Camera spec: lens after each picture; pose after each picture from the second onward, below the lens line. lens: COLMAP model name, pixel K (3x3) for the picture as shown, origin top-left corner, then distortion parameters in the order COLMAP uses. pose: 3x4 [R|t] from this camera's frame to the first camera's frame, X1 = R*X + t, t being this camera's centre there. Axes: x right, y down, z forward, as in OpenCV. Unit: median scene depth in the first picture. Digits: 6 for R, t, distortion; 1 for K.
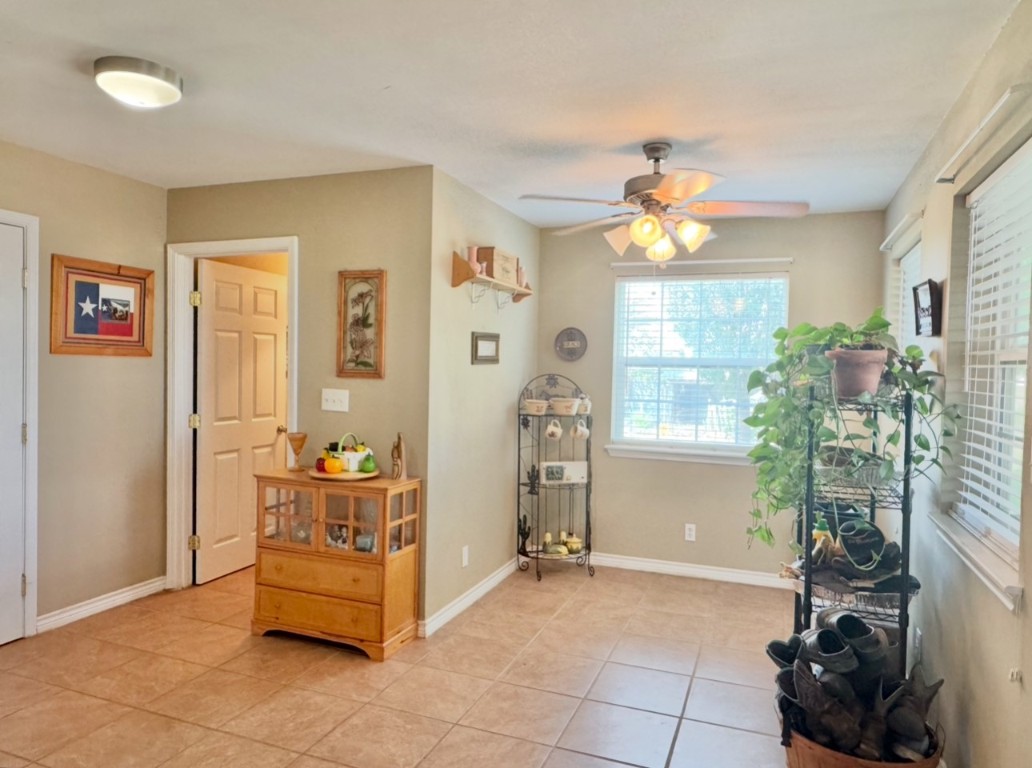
lens RADIAL K [[680.8, 0, 516.3], [0, 680.8, 382.3], [0, 0, 1]] dist [-0.009167, -0.000753]
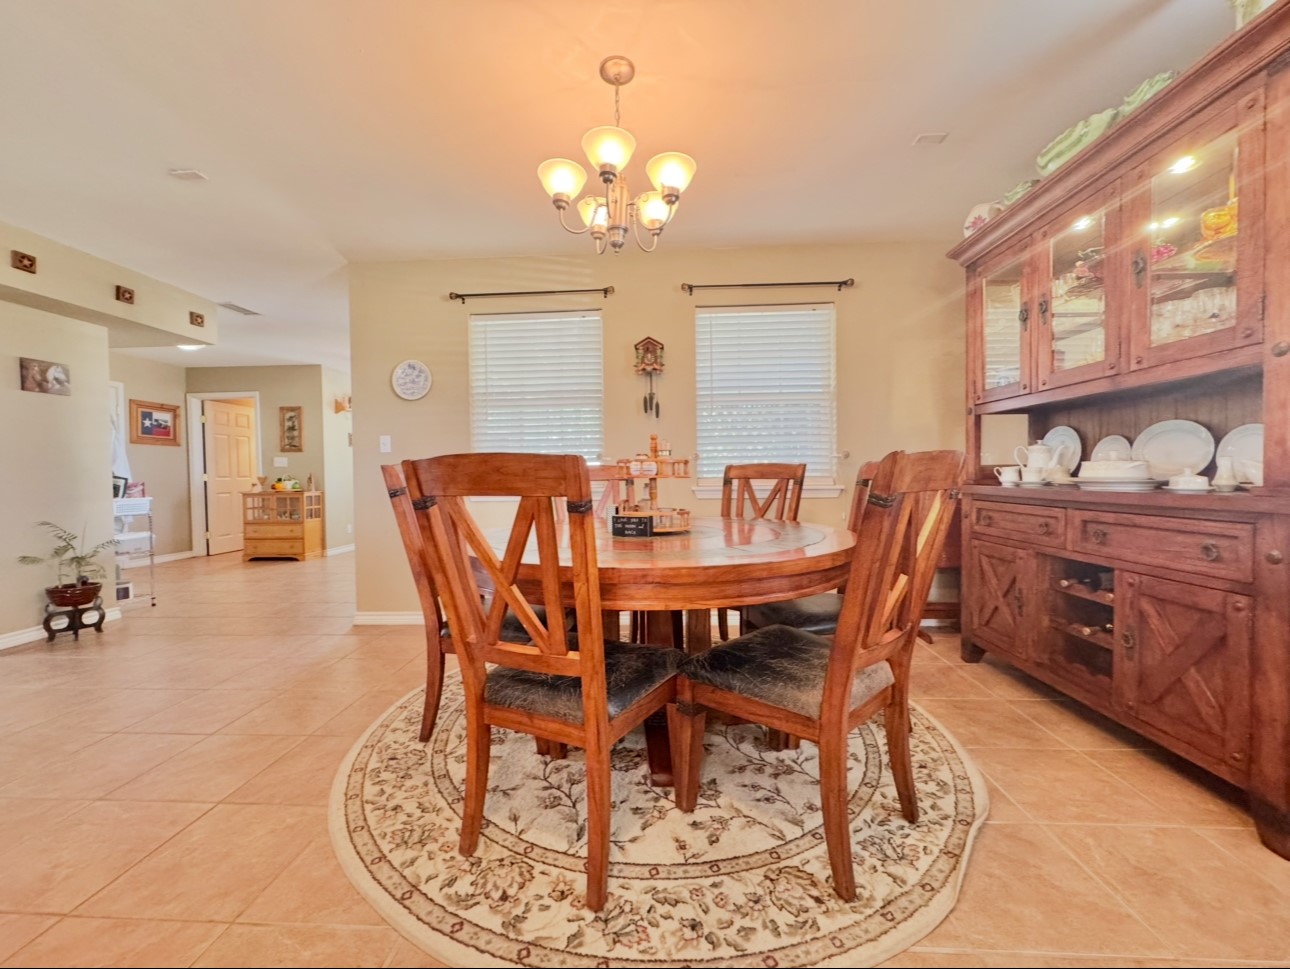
lens RADIAL K [[511.9, 0, 641.1], [0, 511.9, 482.0], [0, 0, 1]] dist [-0.002519, 0.000648]
pose [[0.950911, -0.042344, 0.306554, 0.381631], [0.043837, 0.999037, 0.002016, 0.149974], [-0.306344, 0.011522, 0.951851, -1.083148]]
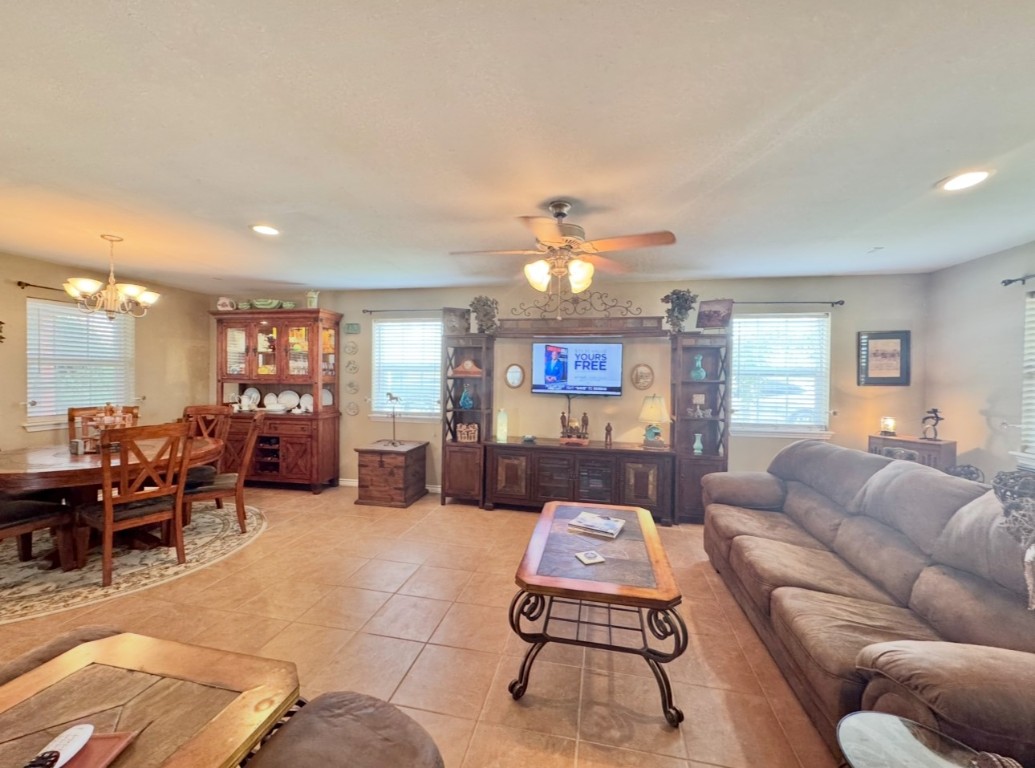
lens RADIAL K [[410.7, 0, 517.7], [0, 410.7, 379.6], [0, 0, 1]] dist [-0.002519, 0.000648]
pose [[-0.164481, -0.037500, 0.985667, -0.466231], [0.008378, 0.999188, 0.039412, 0.022900], [-0.986345, 0.014740, -0.164033, -1.298486]]
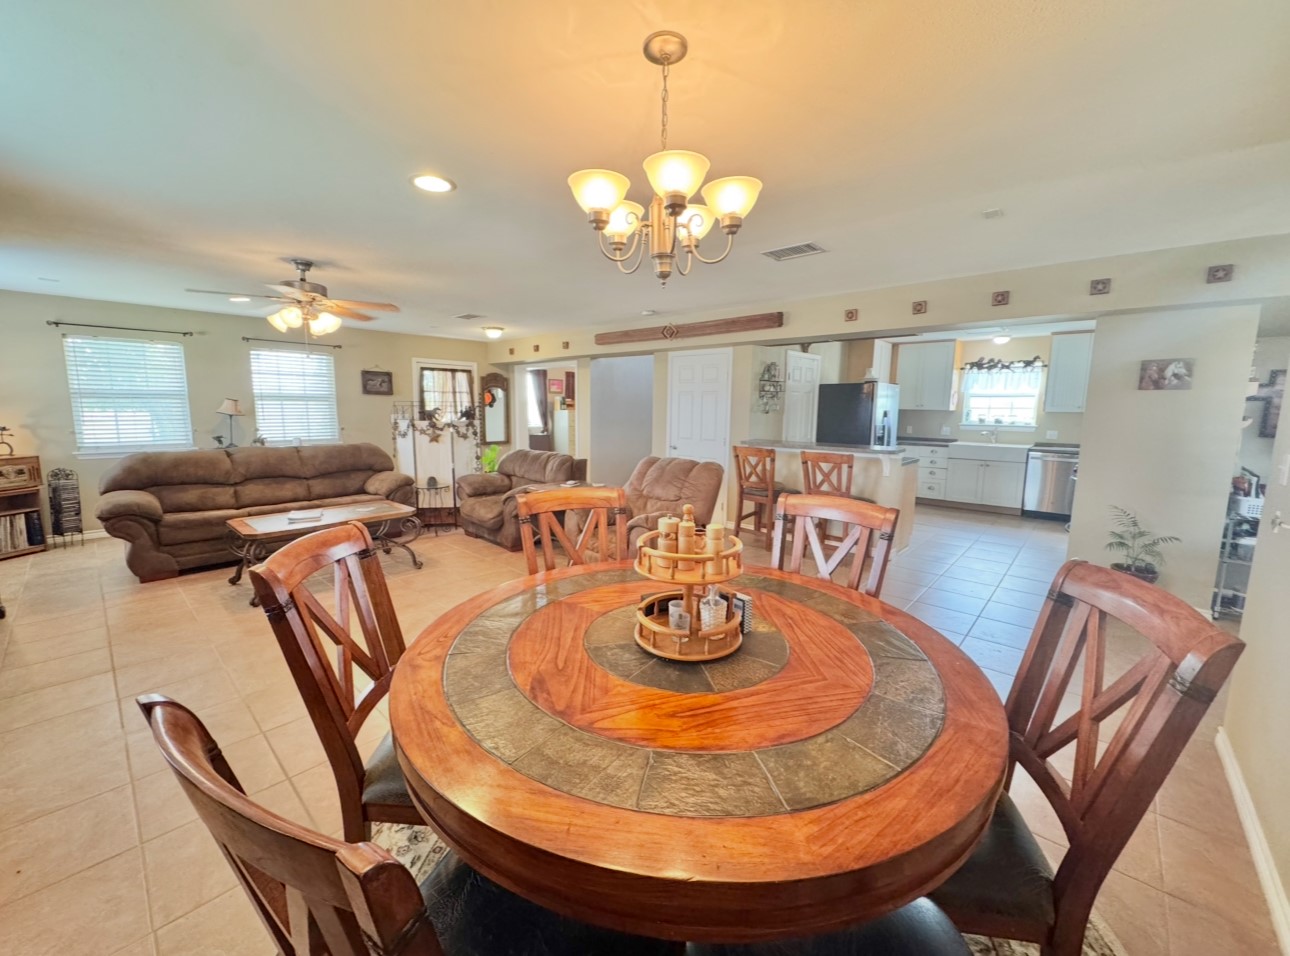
lens RADIAL K [[511.9, 0, 641.9], [0, 511.9, 471.8], [0, 0, 1]] dist [-0.002519, 0.000648]
pose [[-0.363786, 0.094412, -0.926685, 0.936776], [-0.042855, 0.992100, 0.117900, 0.030201], [0.930496, 0.082604, -0.356866, -0.456313]]
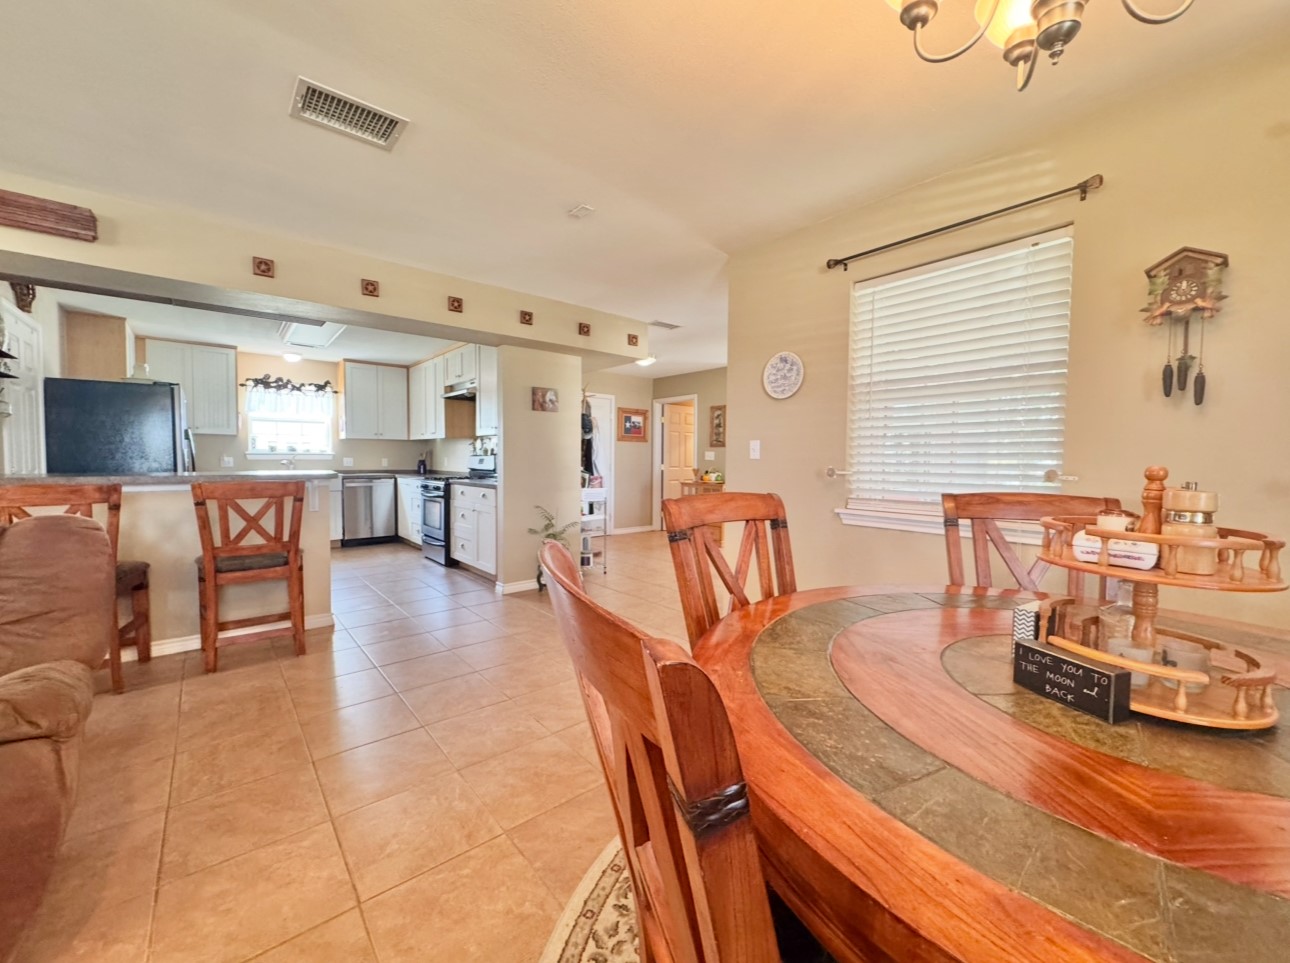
lens RADIAL K [[511.9, 0, 644.0], [0, 511.9, 481.2], [0, 0, 1]] dist [-0.002519, 0.000648]
pose [[0.877258, 0.005667, -0.479986, 0.473530], [-0.000044, 0.999931, 0.011725, 0.103606], [0.480020, -0.010265, 0.877198, -0.877818]]
